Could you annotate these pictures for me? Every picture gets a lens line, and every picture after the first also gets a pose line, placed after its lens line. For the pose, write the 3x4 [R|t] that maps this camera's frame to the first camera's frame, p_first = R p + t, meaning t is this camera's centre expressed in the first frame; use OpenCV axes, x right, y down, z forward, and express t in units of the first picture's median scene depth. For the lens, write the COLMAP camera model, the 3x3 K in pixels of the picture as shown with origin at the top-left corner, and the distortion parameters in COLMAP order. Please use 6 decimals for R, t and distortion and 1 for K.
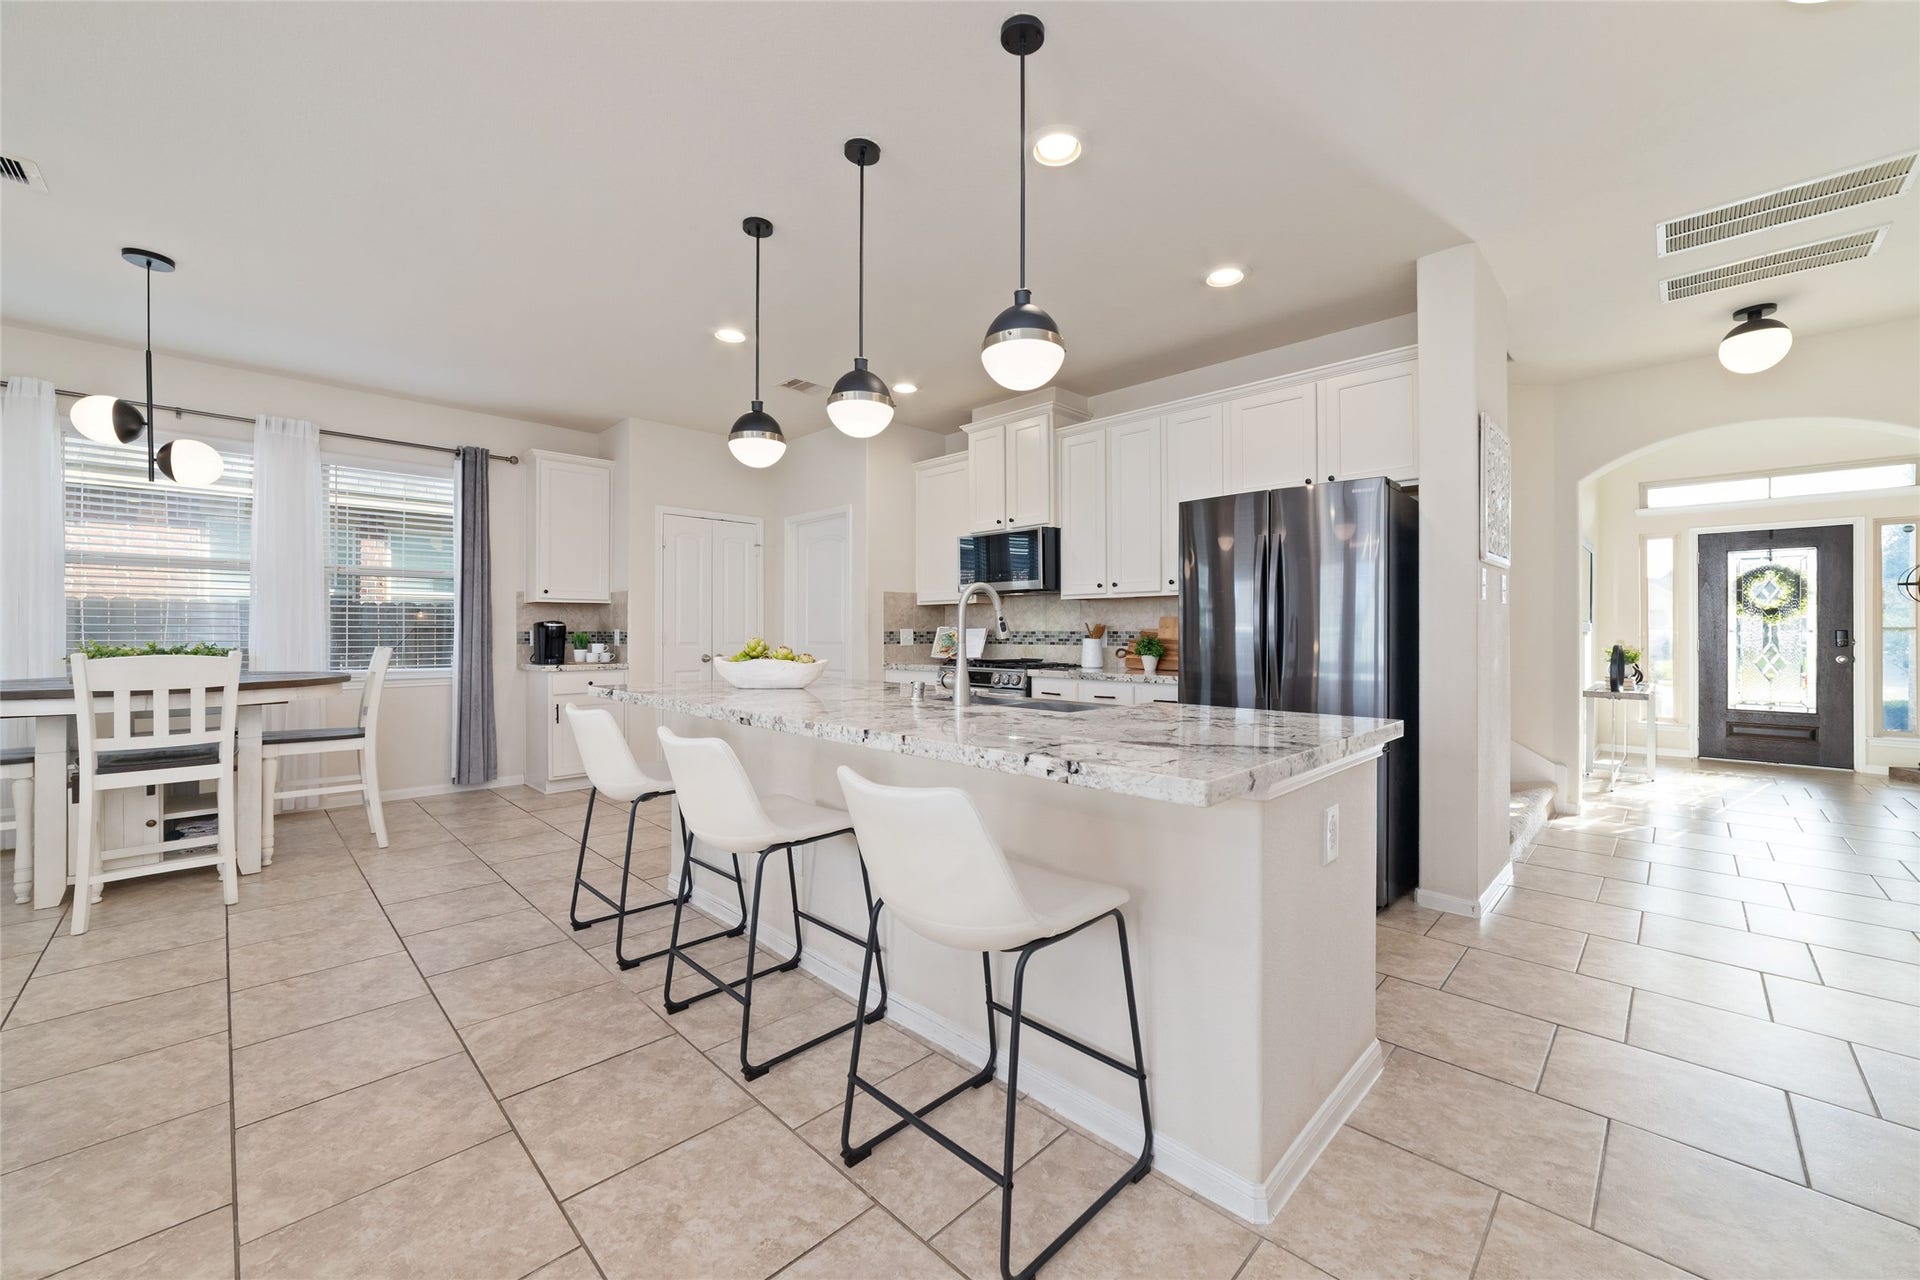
lens RADIAL K [[733.1, 0, 960.0], [0, 733.1, 640.0], [0, 0, 1]] dist [-0.025127, 0.000107]
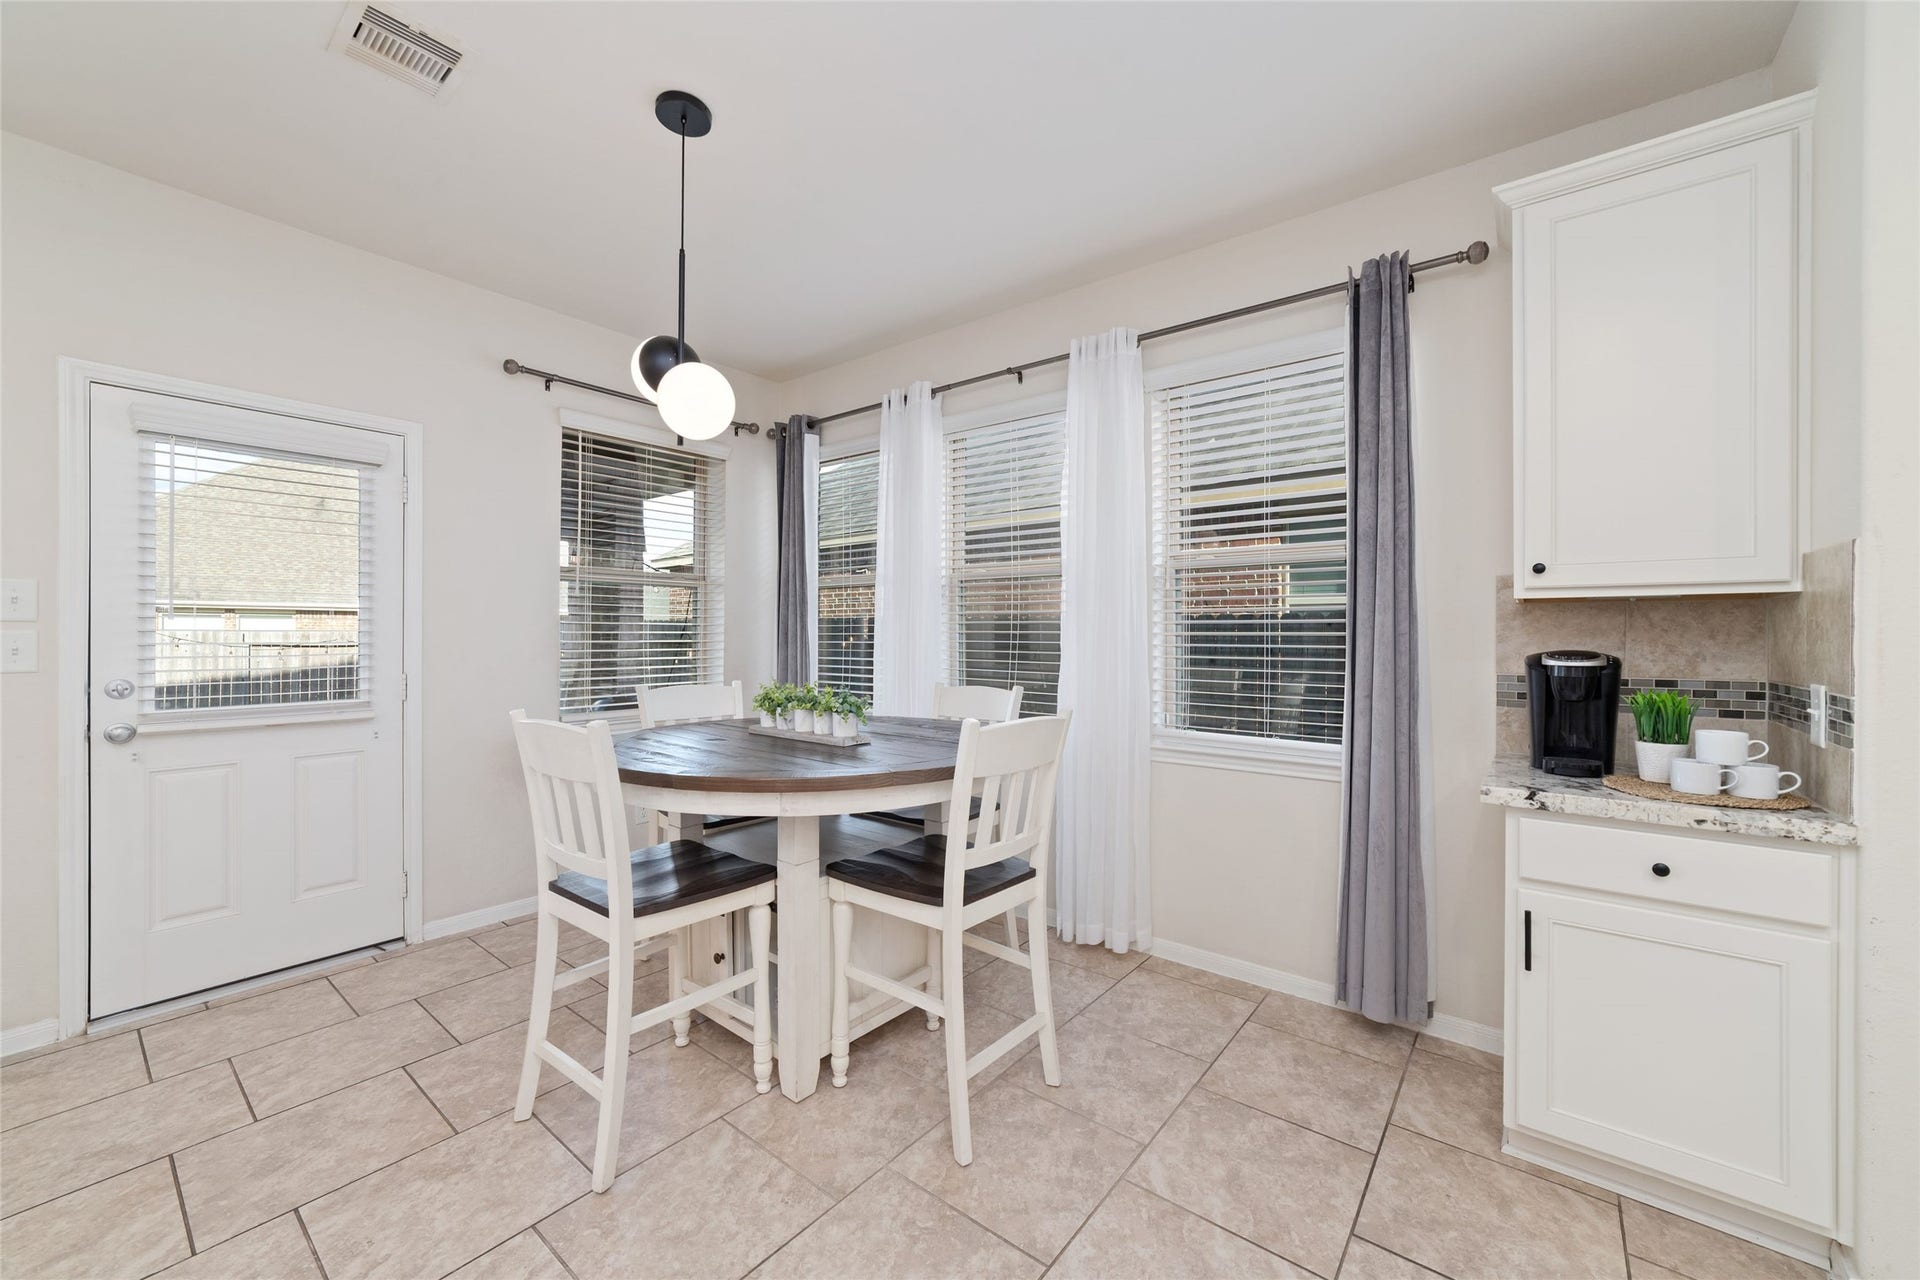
lens RADIAL K [[733.1, 0, 960.0], [0, 733.1, 640.0], [0, 0, 1]] dist [-0.025127, 0.000107]
pose [[0.111963, 0.002489, -0.993709, -0.285000], [-0.015732, 0.999876, 0.000732, -0.031329], [0.993588, 0.015551, 0.111988, 0.764153]]
